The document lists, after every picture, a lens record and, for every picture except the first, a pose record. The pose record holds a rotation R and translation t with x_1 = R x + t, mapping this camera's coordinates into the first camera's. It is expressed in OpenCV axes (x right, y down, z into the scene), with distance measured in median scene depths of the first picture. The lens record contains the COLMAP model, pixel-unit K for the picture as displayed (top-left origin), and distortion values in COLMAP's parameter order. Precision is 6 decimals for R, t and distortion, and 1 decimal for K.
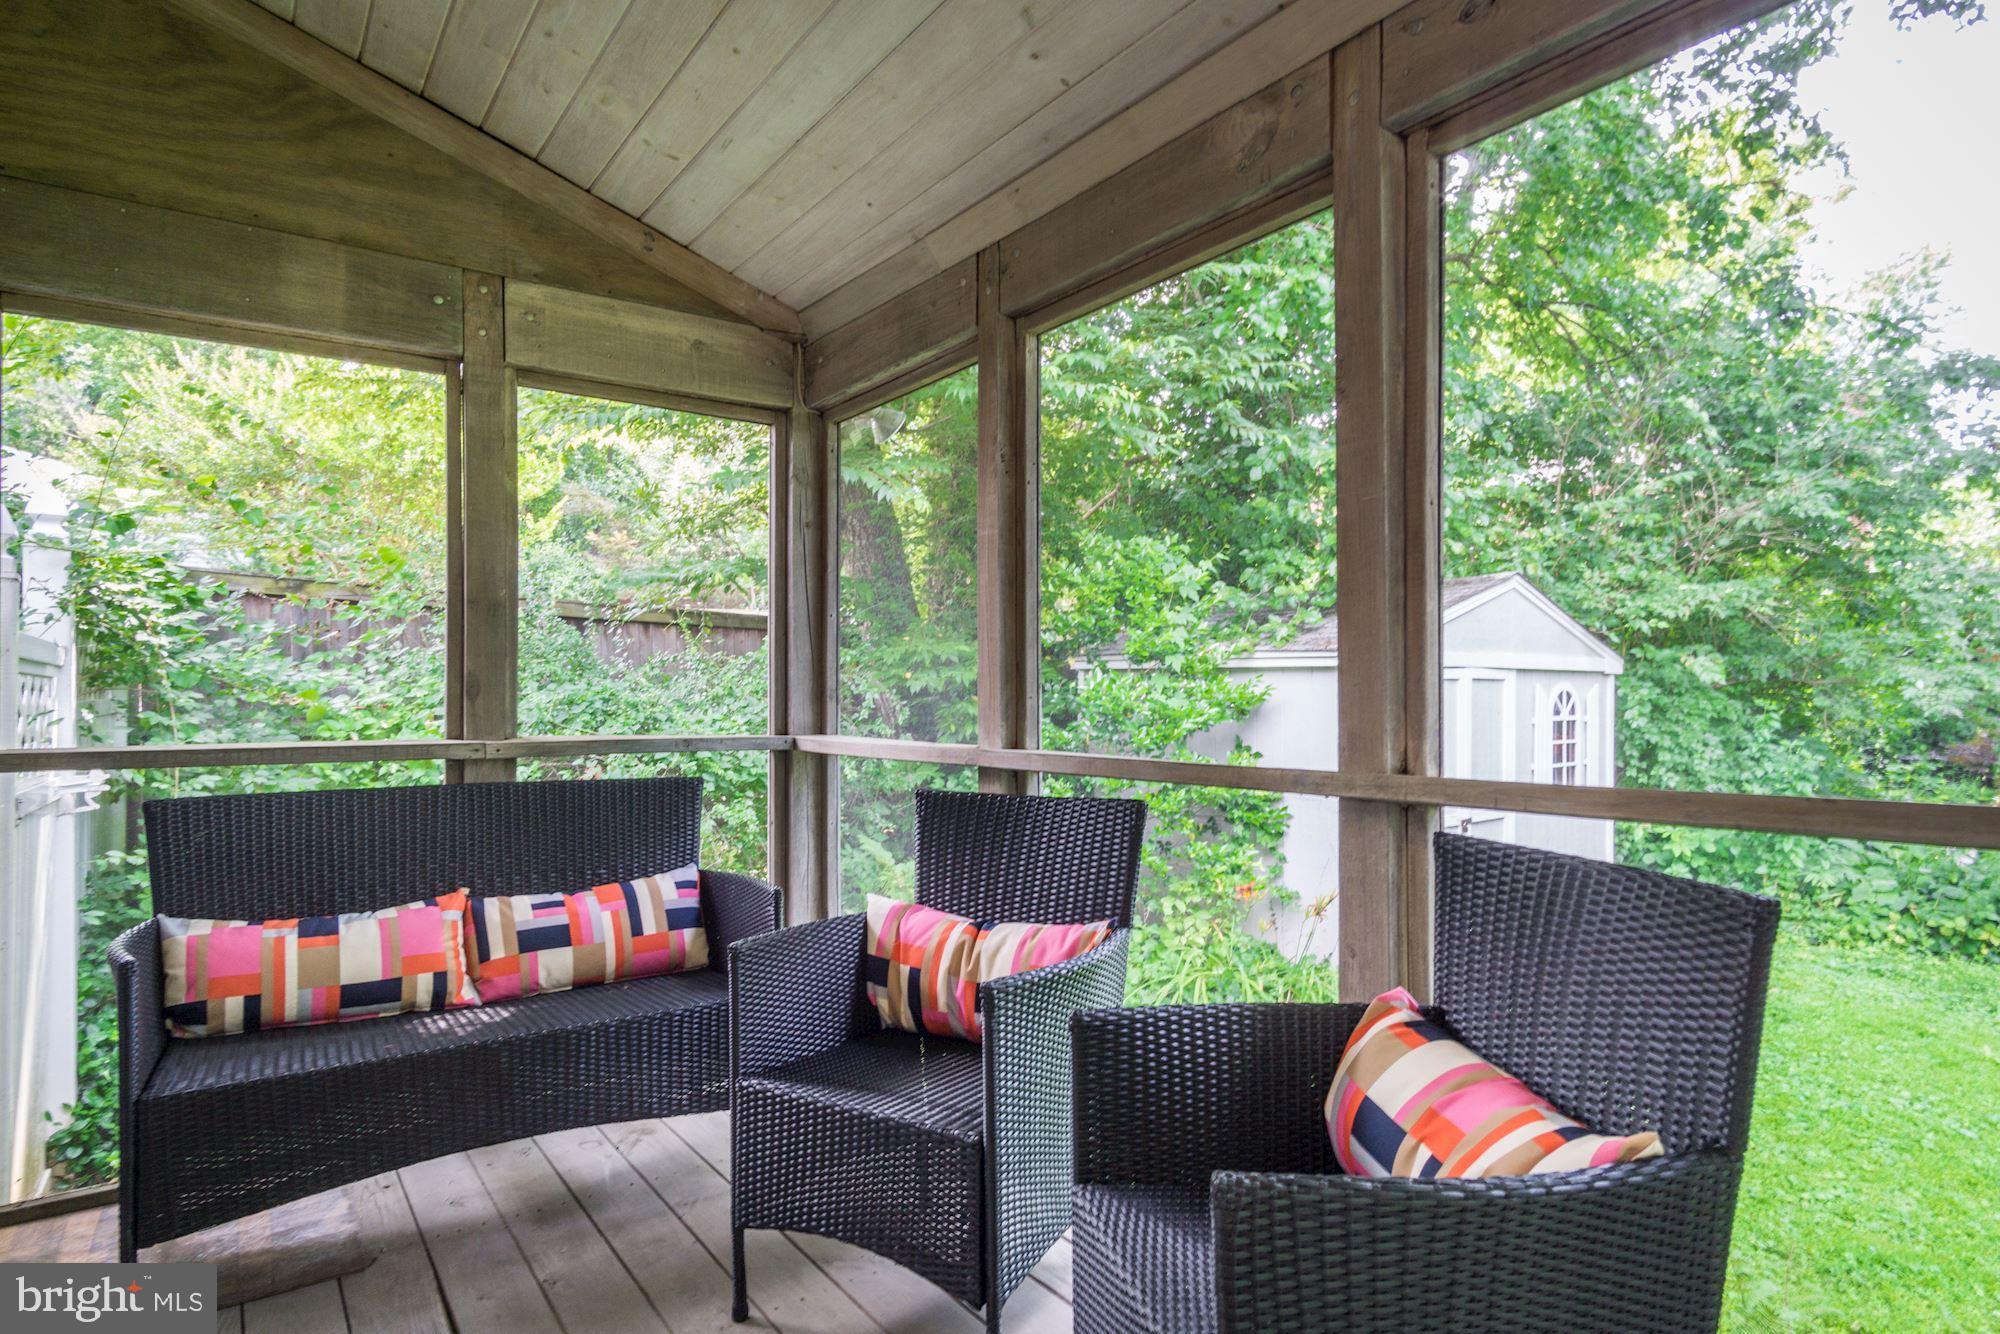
lens RADIAL K [[1095.7, 0, 1001.6], [0, 1095.7, 695.6], [0, 0, 1]] dist [0.006487, 0.001831]
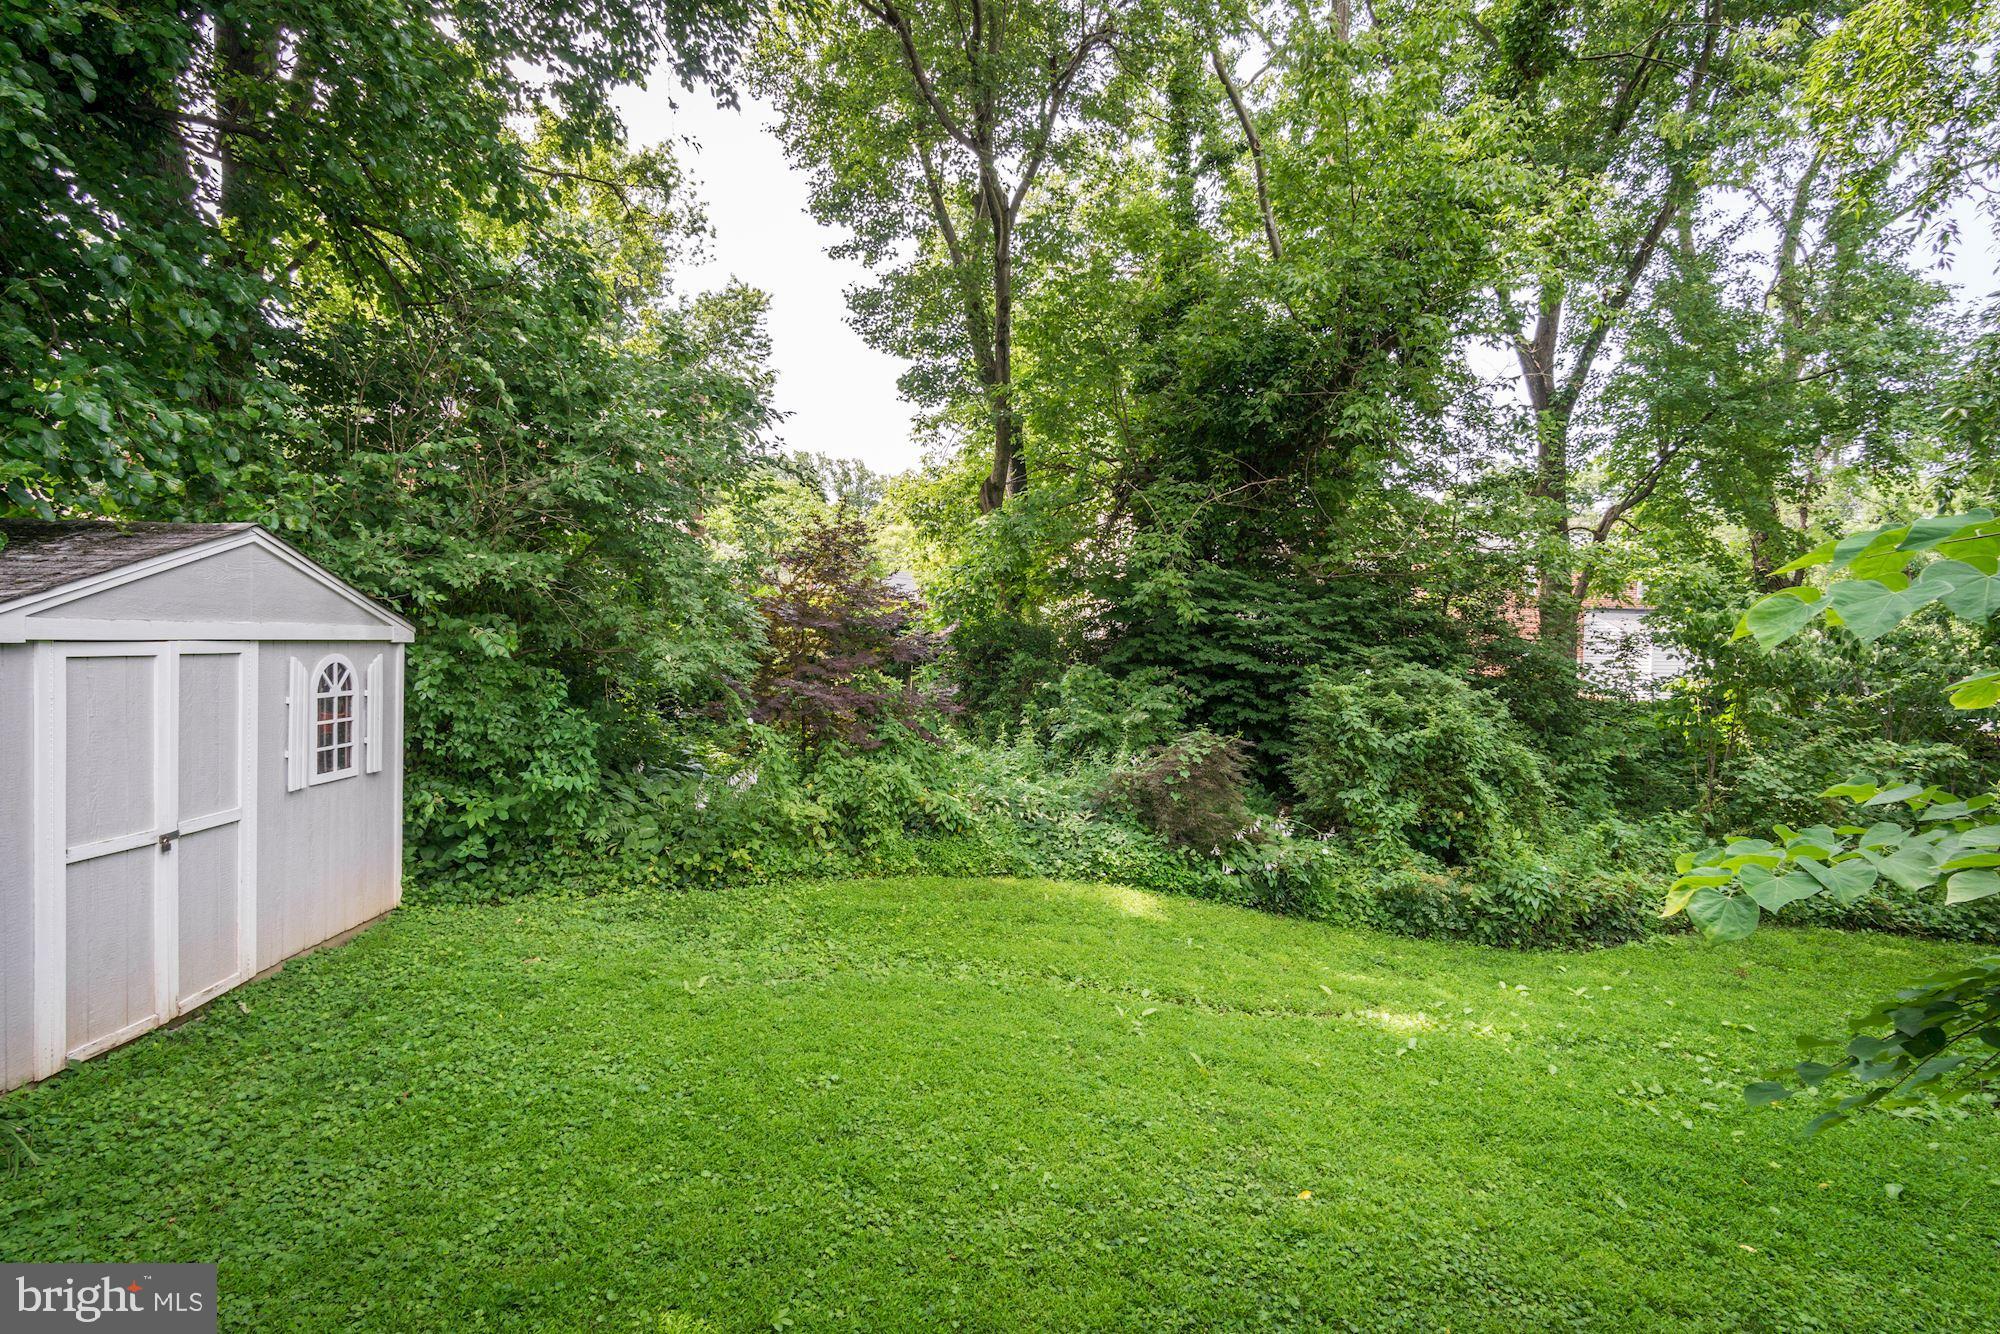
lens RADIAL K [[1065.5, 0, 996.8], [0, 1065.5, 674.2], [0, 0, 1]] dist [0.008956, 0.001125]
pose [[0.603860, -0.012536, 0.796991, 0.143691], [-0.018569, 0.999384, 0.029789, -0.030083], [-0.796874, -0.032788, 0.603256, 0.054565]]
